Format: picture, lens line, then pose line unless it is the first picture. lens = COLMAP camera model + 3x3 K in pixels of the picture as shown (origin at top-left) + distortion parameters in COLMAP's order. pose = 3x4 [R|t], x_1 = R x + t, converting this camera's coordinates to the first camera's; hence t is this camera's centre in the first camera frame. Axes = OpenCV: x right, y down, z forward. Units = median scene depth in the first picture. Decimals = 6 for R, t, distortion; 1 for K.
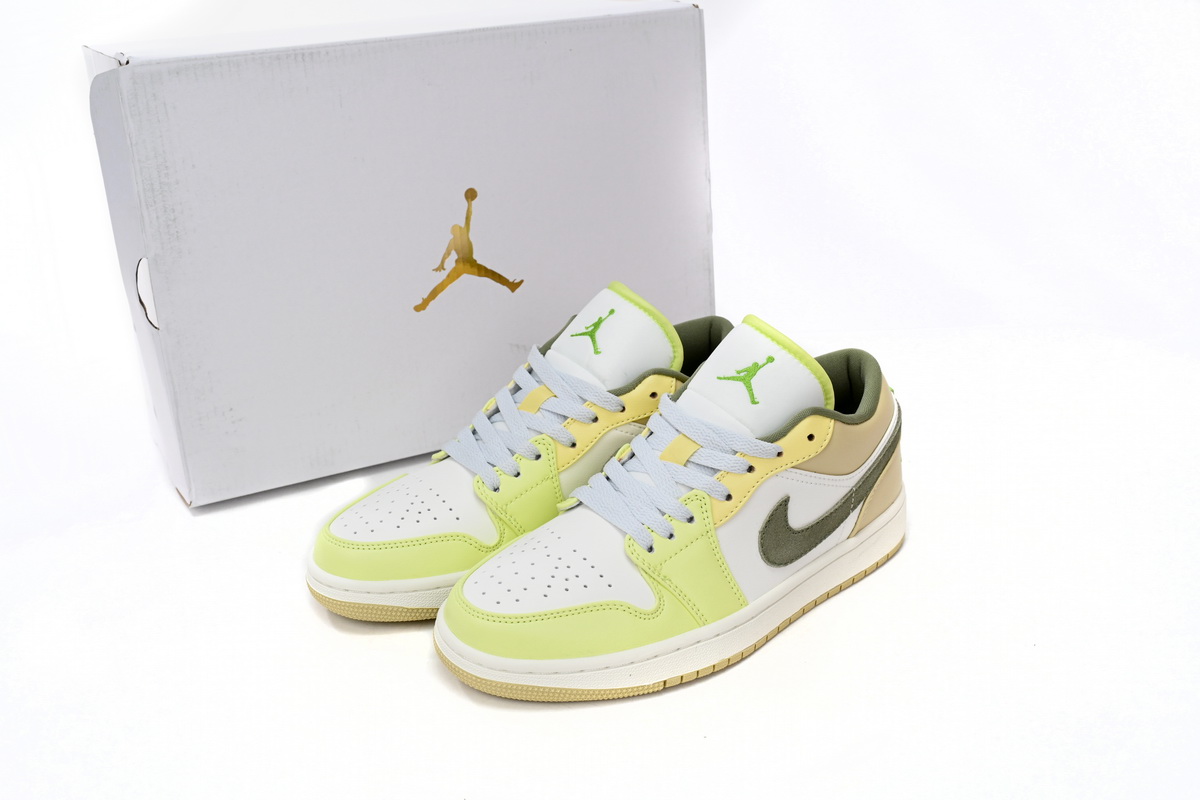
lens RADIAL K [[1318.6, 0, 599.1], [0, 1318.6, 401.7], [0, 0, 1]] dist [-0.013573, 0.000000]
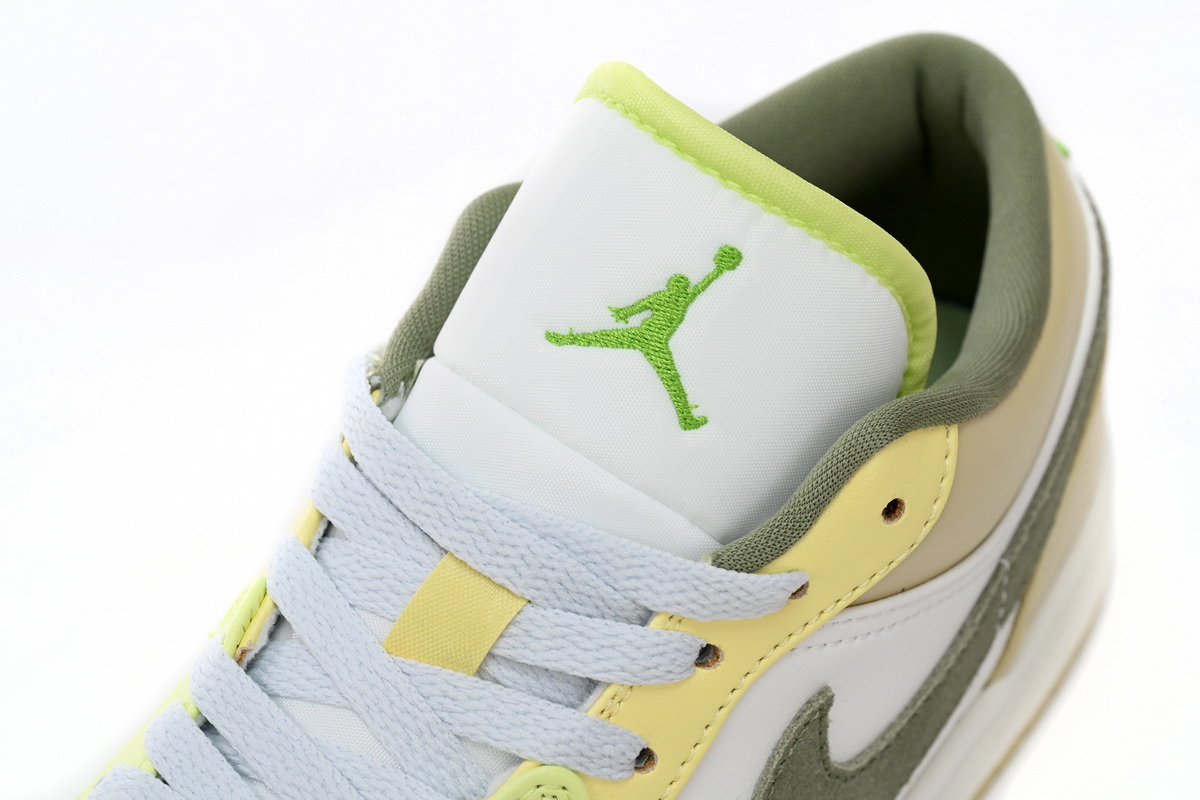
lens RADIAL K [[3046.8, 0, 600.6], [0, 3046.8, 399.6], [0, 0, 1]] dist [-0.035502, 0.000000]
pose [[0.969318, -0.168722, 0.178762, -0.017860], [0.096115, 0.929486, 0.356114, -0.238479], [-0.226241, -0.328006, 0.917184, 0.400292]]
